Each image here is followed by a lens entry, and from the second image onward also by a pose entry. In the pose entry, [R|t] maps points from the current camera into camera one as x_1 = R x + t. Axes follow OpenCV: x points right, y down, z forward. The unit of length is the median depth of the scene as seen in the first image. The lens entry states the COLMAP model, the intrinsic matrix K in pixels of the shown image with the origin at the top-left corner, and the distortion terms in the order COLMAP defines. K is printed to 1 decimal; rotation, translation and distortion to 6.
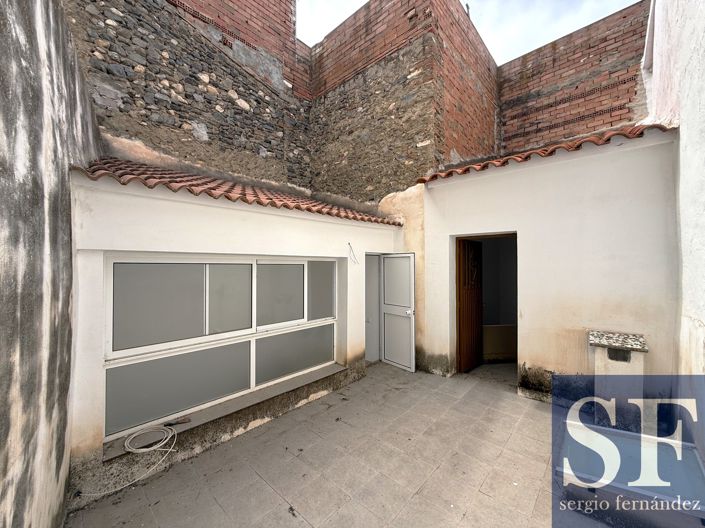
lens RADIAL K [[280.9, 0, 351.6], [0, 280.9, 265.2], [0, 0, 1]] dist [-0.000955, -0.000540]
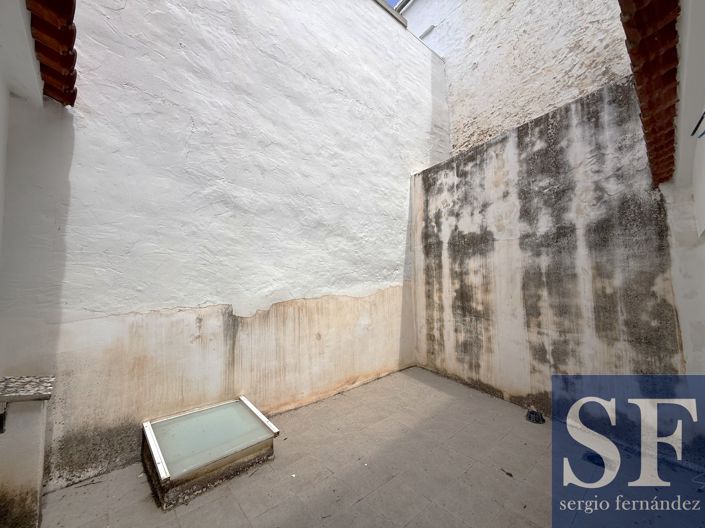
lens RADIAL K [[280.9, 0, 351.2], [0, 280.9, 264.5], [0, 0, 1]] dist [-0.000955, -0.000540]
pose [[-0.993167, 0.024162, 0.114169, 0.131234], [0.017116, 0.997911, -0.062301, 0.044880], [-0.115436, -0.059921, -0.991506, 1.103183]]
